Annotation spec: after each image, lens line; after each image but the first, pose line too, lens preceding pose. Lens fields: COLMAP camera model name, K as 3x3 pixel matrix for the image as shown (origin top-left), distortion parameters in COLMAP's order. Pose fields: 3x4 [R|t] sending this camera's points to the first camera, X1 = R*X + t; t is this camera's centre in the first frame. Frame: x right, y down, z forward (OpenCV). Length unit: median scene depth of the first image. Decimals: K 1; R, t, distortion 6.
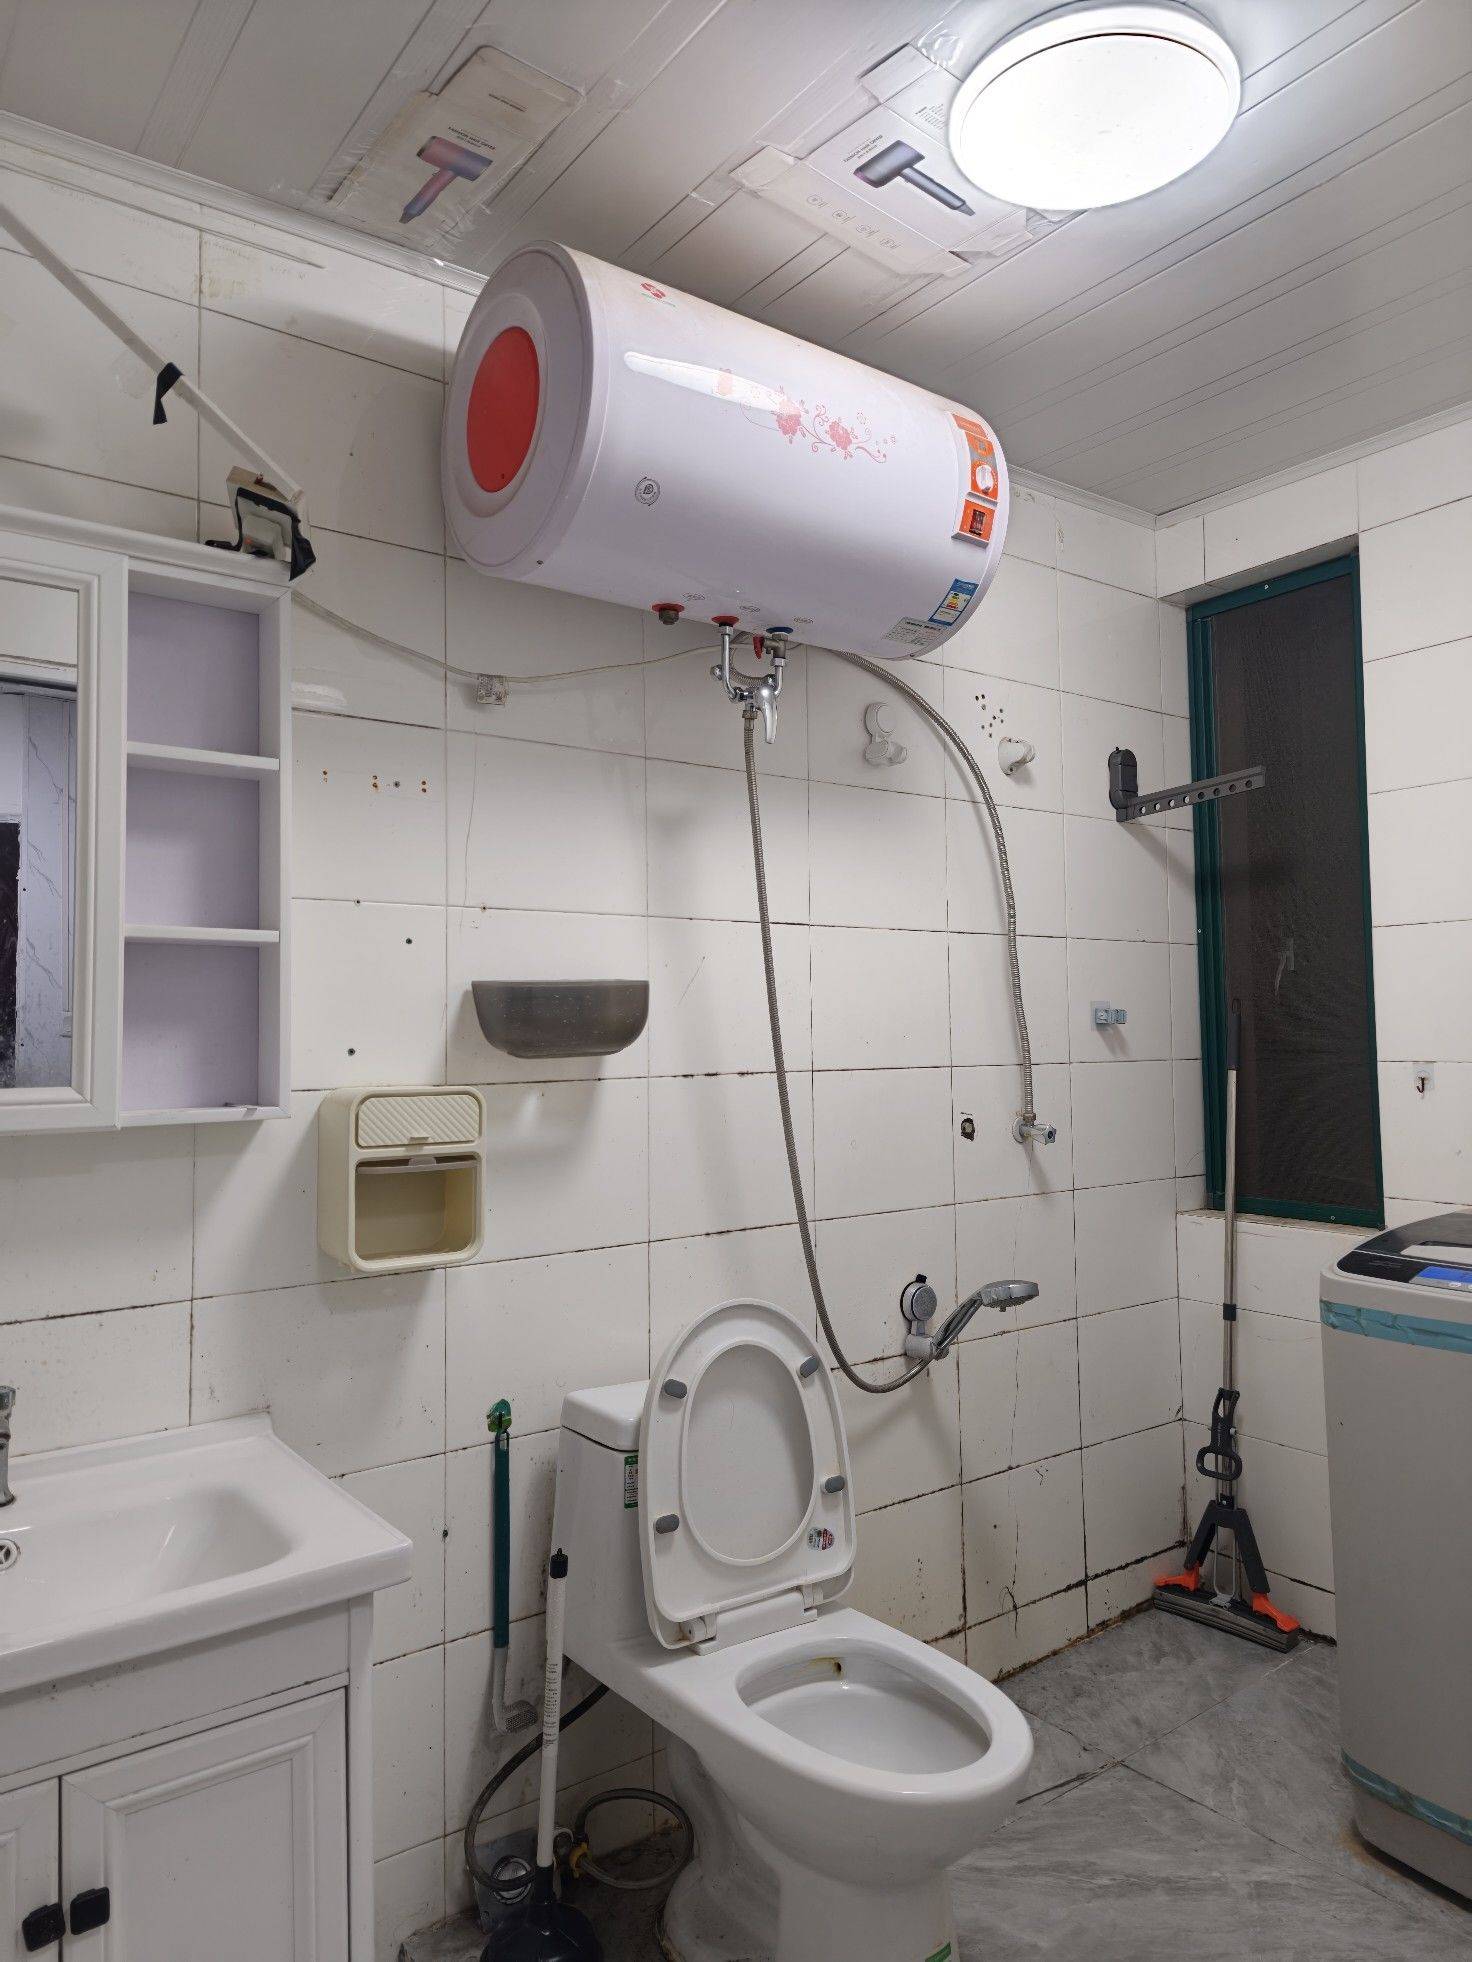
lens RADIAL K [[1315.5, 0, 738.6], [0, 1315.5, 972.0], [0, 0, 1]] dist [0.071227, -0.063152]
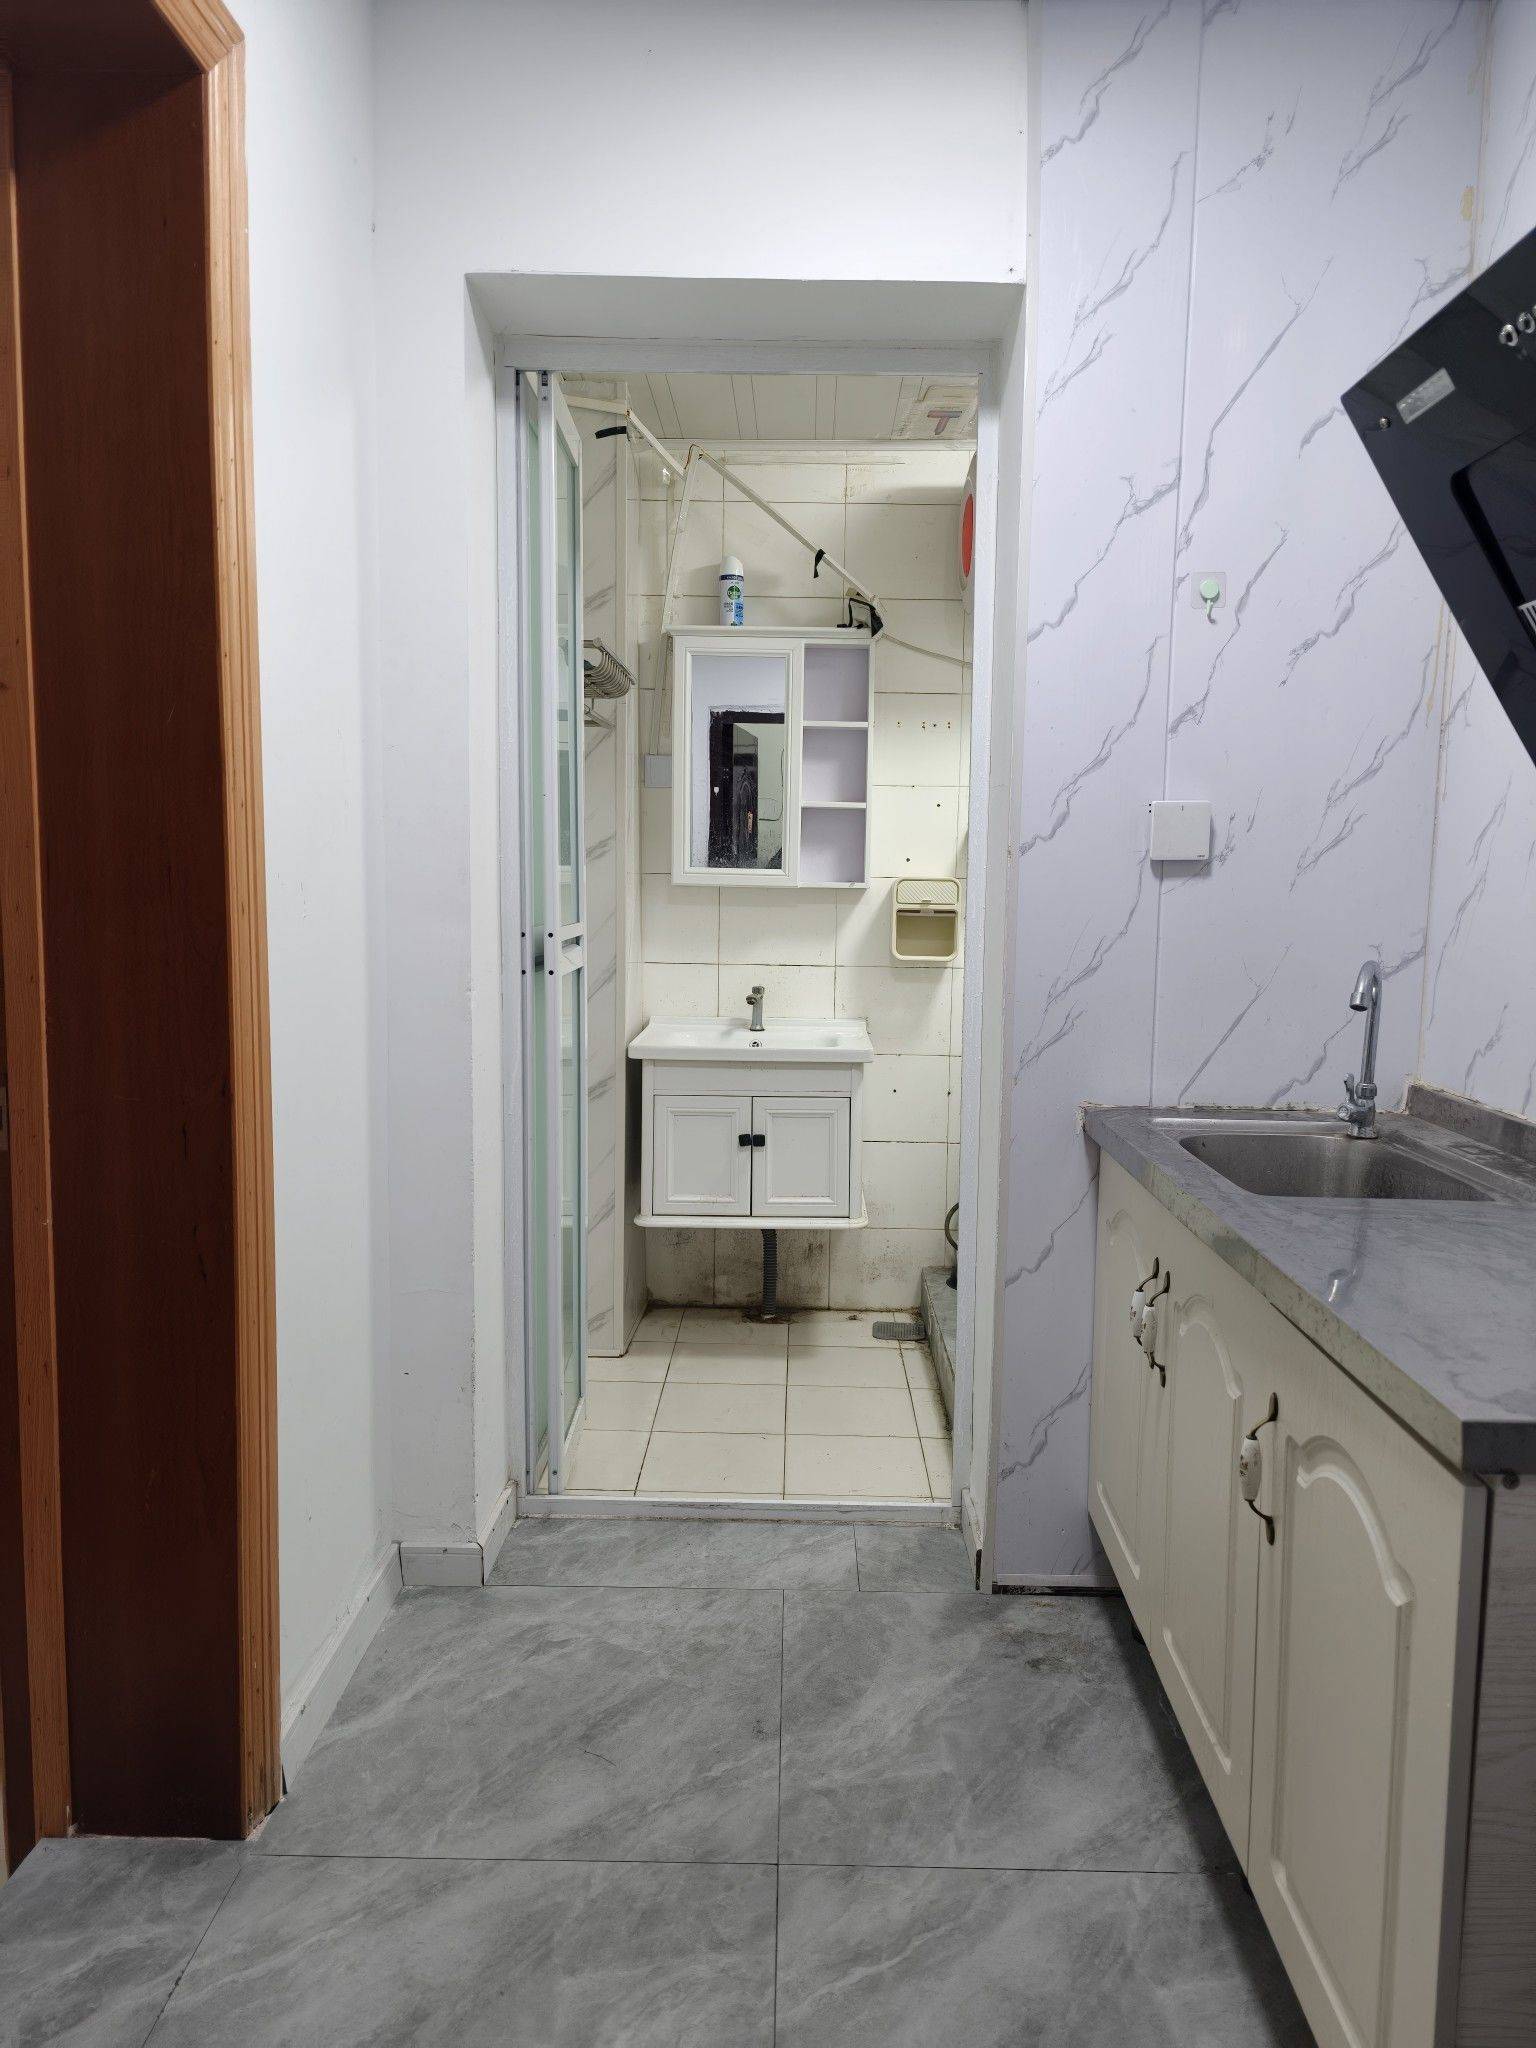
lens RADIAL K [[1373.2, 0, 770.7], [0, 1373.2, 1014.6], [0, 0, 1]] dist [0.071227, -0.063152]
pose [[0.799971, 0.093448, -0.592717, 0.904467], [0.004367, 0.986866, 0.161483, -0.052197], [0.600022, -0.131771, 0.789056, -0.933225]]
